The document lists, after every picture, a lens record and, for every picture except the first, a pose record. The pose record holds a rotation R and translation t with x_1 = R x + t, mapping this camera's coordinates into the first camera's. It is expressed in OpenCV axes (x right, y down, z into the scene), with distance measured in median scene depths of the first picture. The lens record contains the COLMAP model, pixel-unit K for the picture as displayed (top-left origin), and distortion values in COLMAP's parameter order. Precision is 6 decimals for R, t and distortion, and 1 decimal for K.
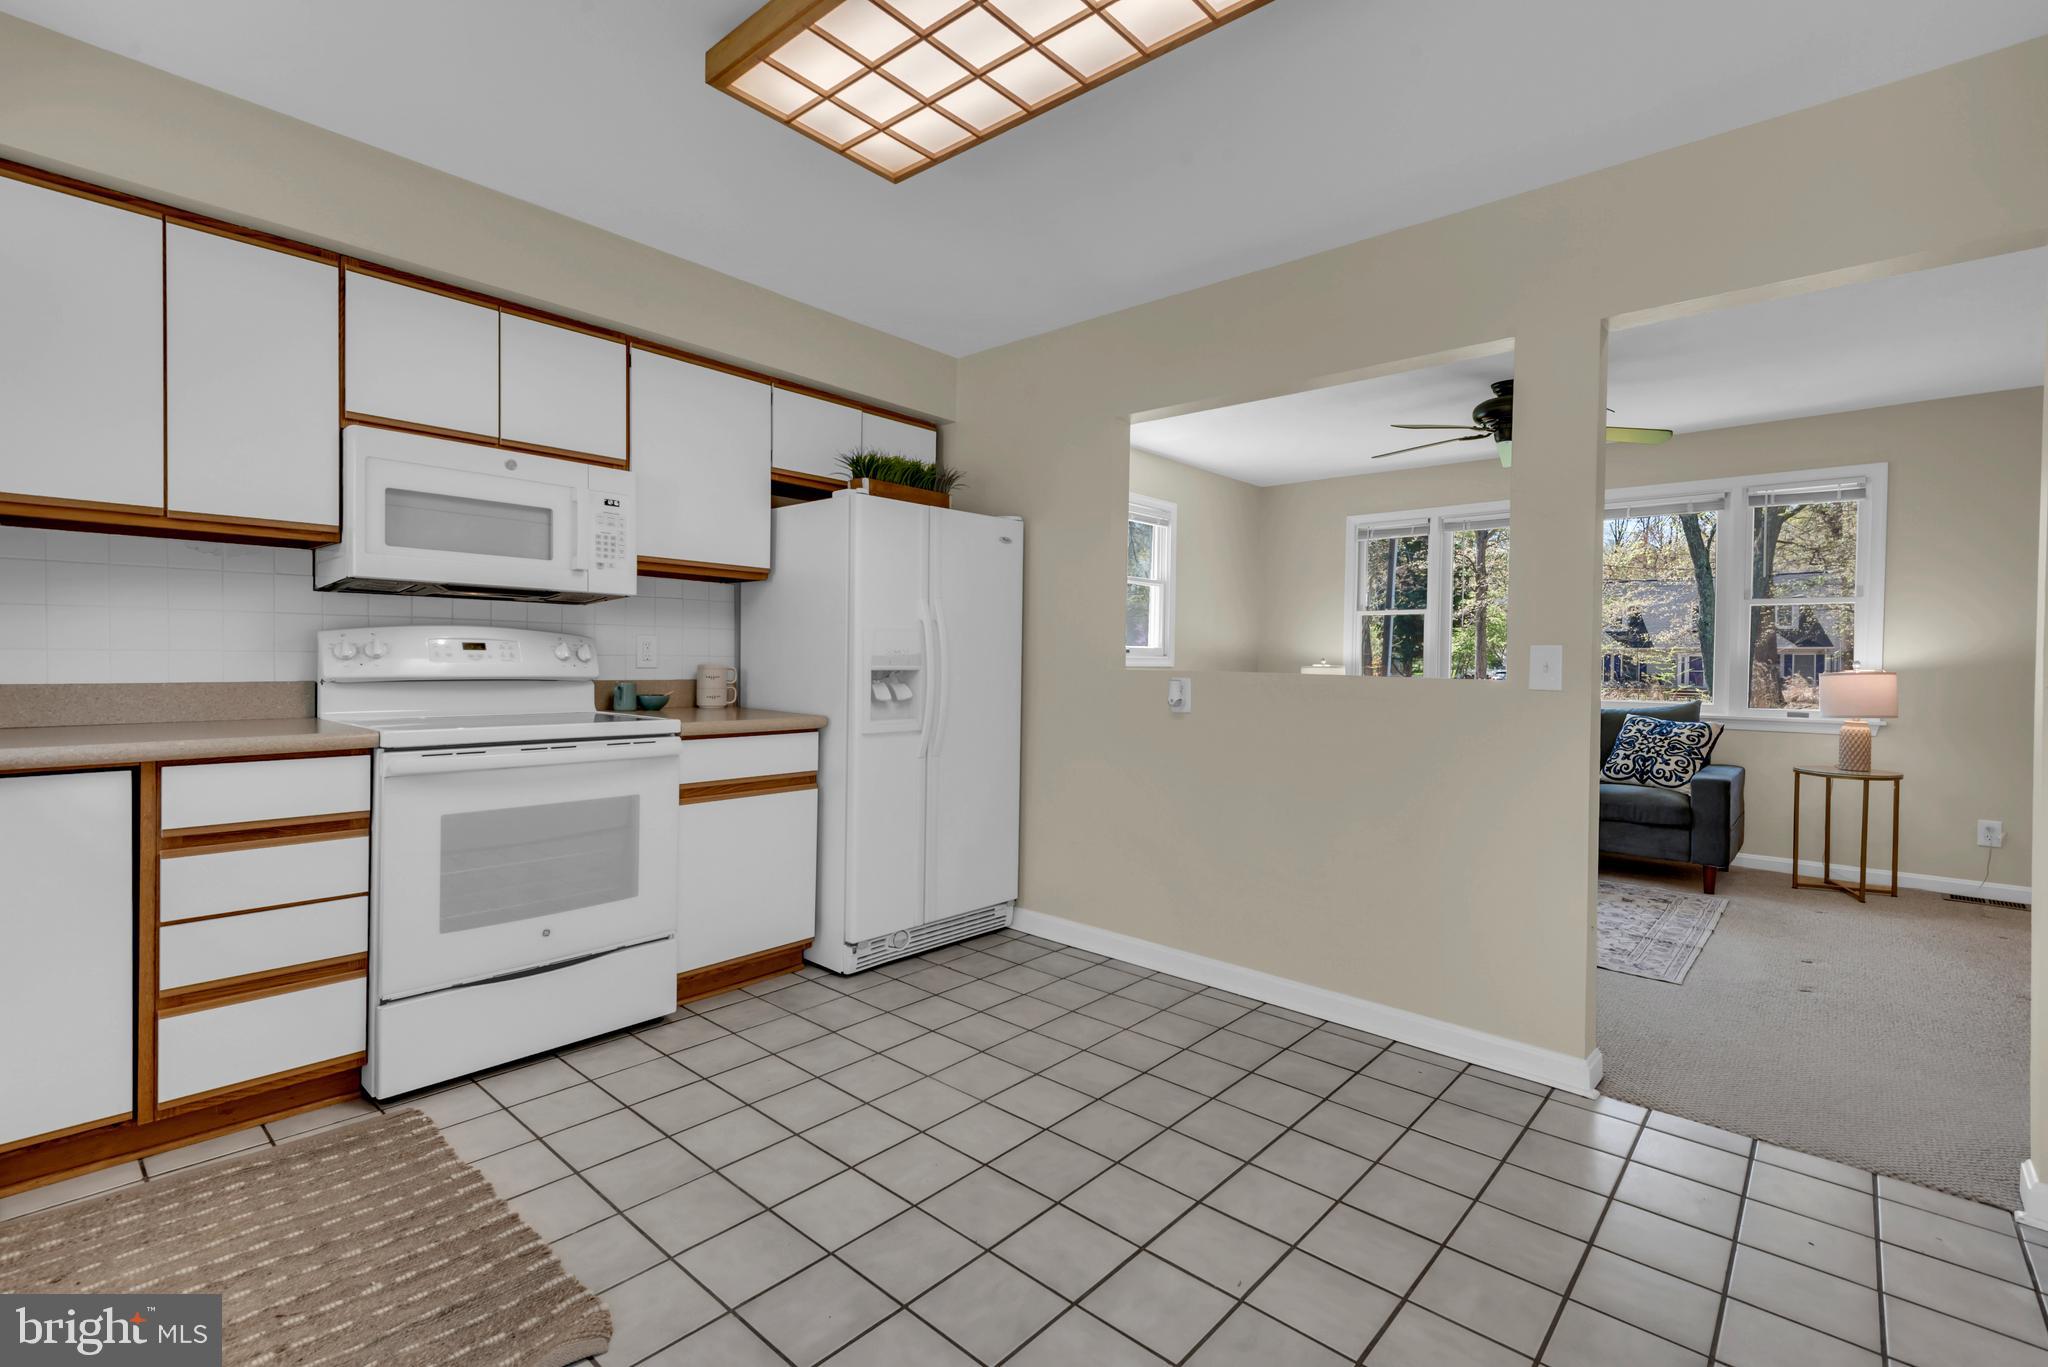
lens RADIAL K [[920.2, 0, 1019.2], [0, 920.2, 671.6], [0, 0, 1]] dist [0.039780, -0.019661]
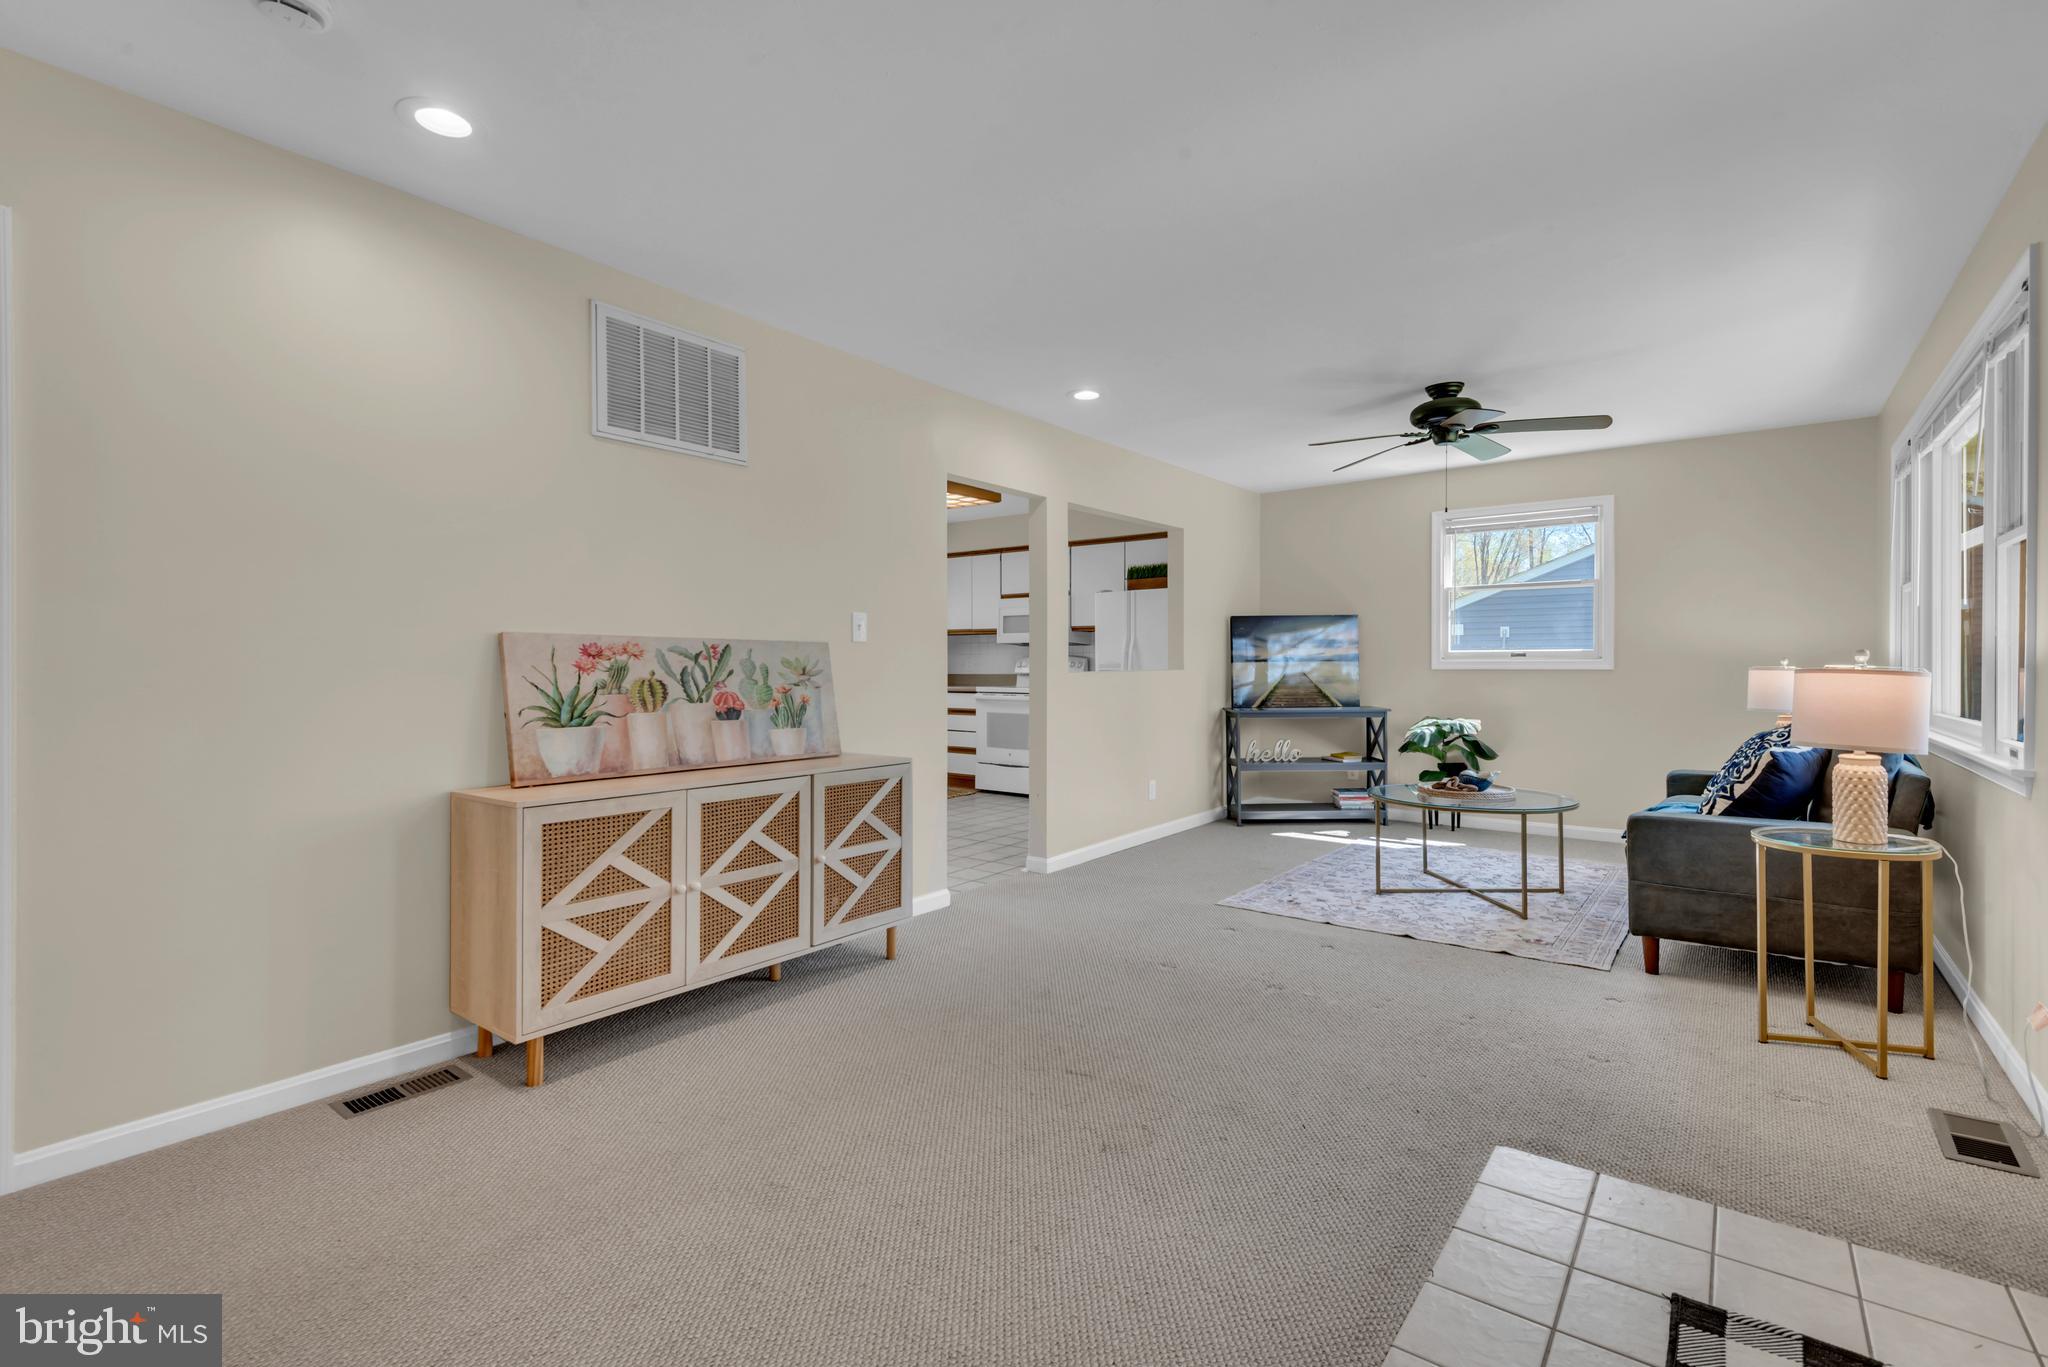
lens RADIAL K [[920.2, 0, 1019.2], [0, 920.2, 671.6], [0, 0, 1]] dist [0.039780, -0.019661]
pose [[0.068628, -0.004893, -0.997630, 2.389490], [-0.010648, 0.999927, -0.005637, 0.018368], [0.997585, 0.011010, 0.068571, 0.761164]]
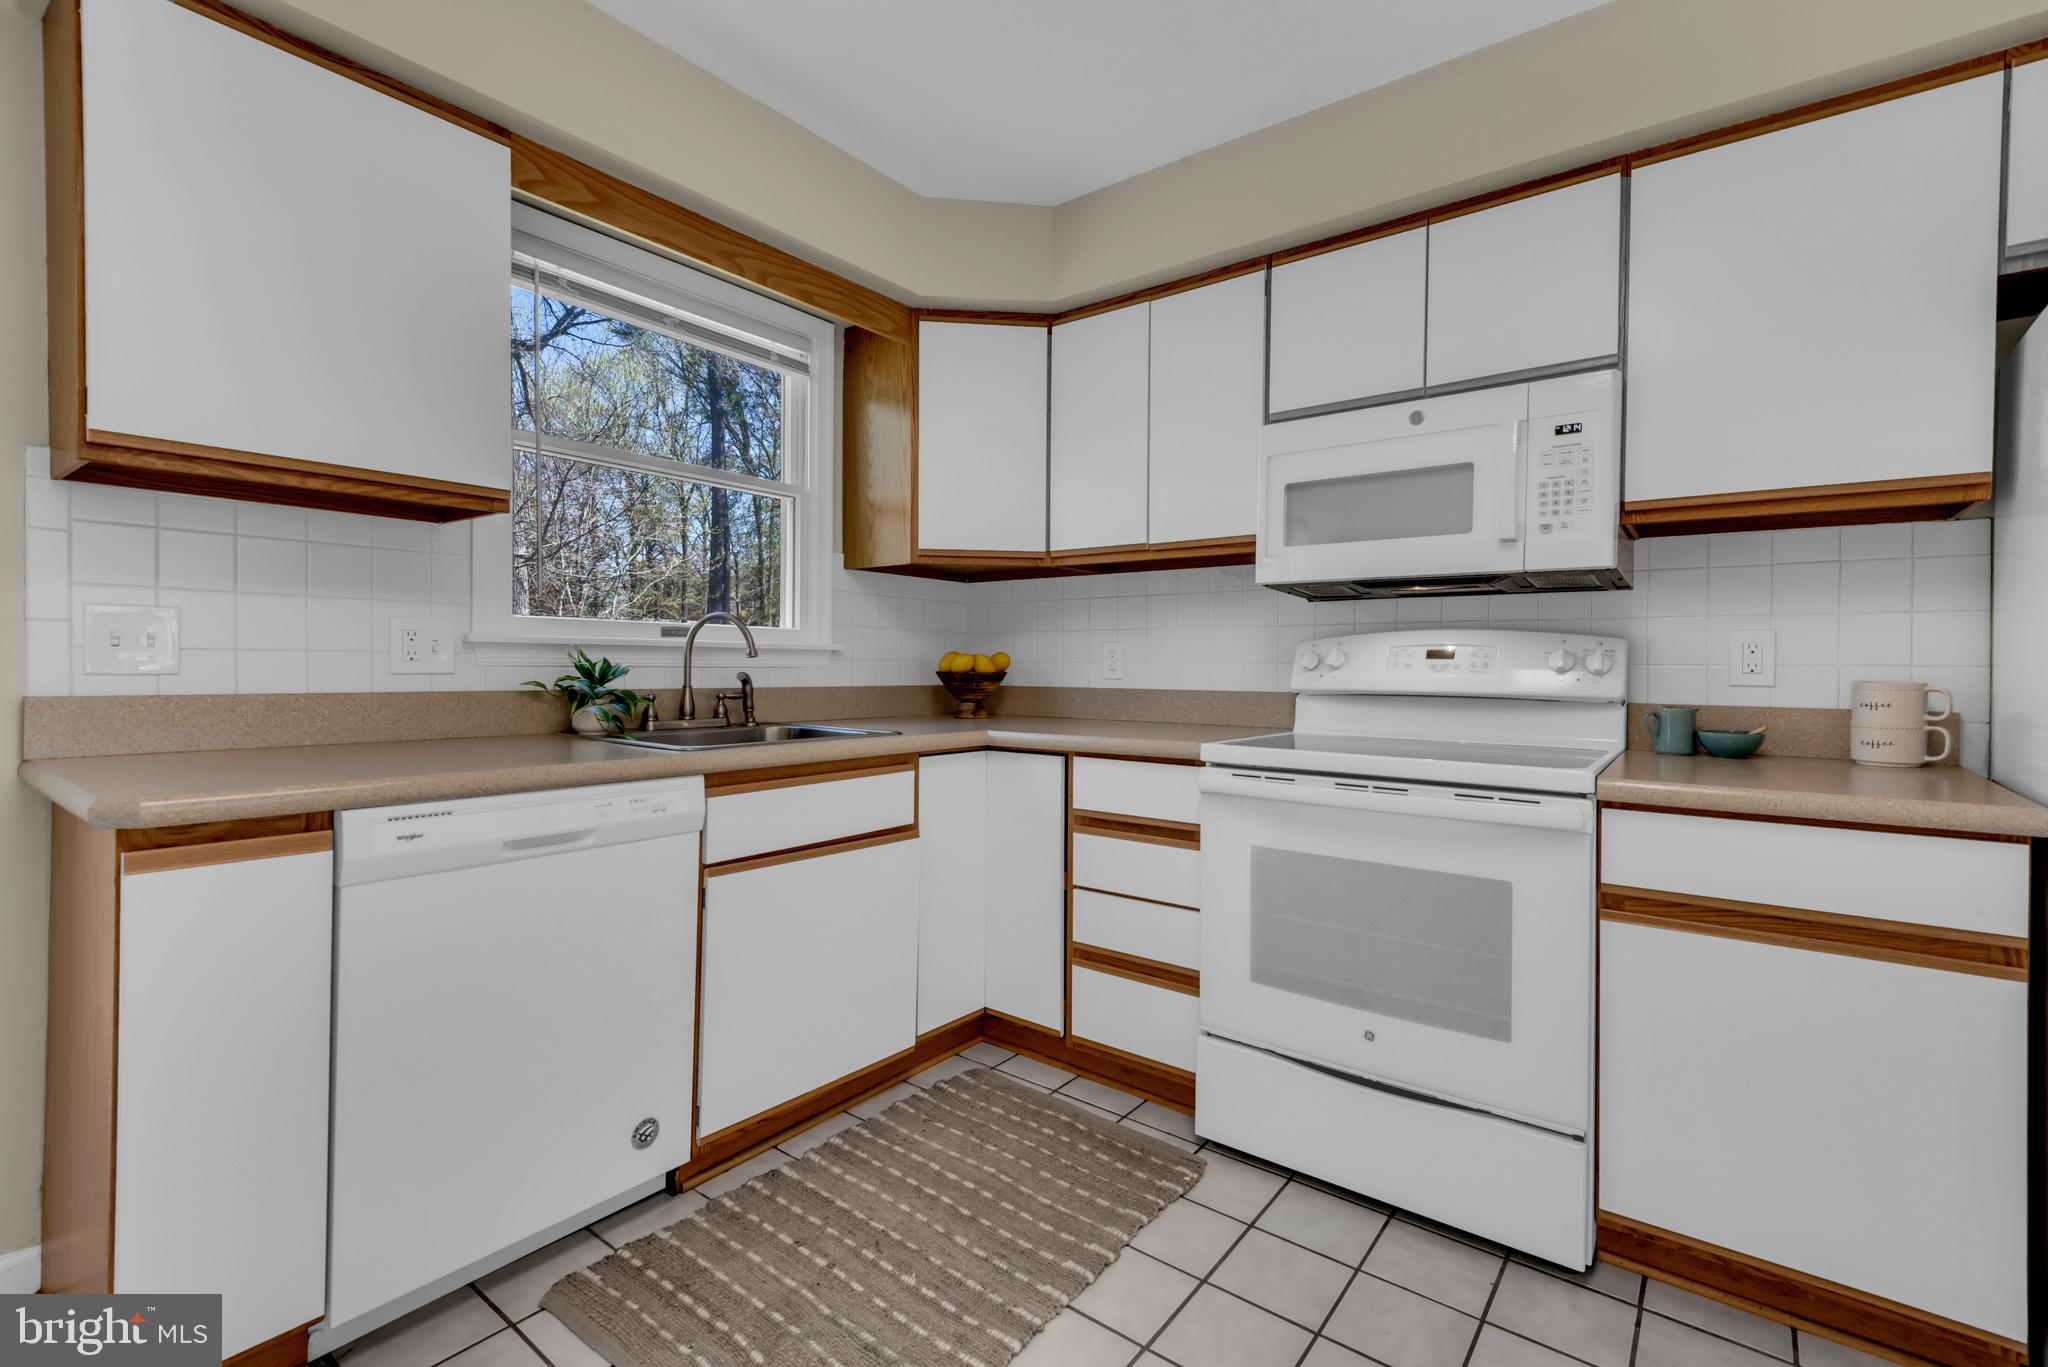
lens RADIAL K [[920.2, 0, 1019.2], [0, 920.2, 671.6], [0, 0, 1]] dist [0.039780, -0.019661]
pose [[0.065789, -0.006025, -0.997815, 0.200451], [-0.020677, 0.999759, -0.007400, 0.001106], [0.997619, 0.021119, 0.065648, 0.620680]]
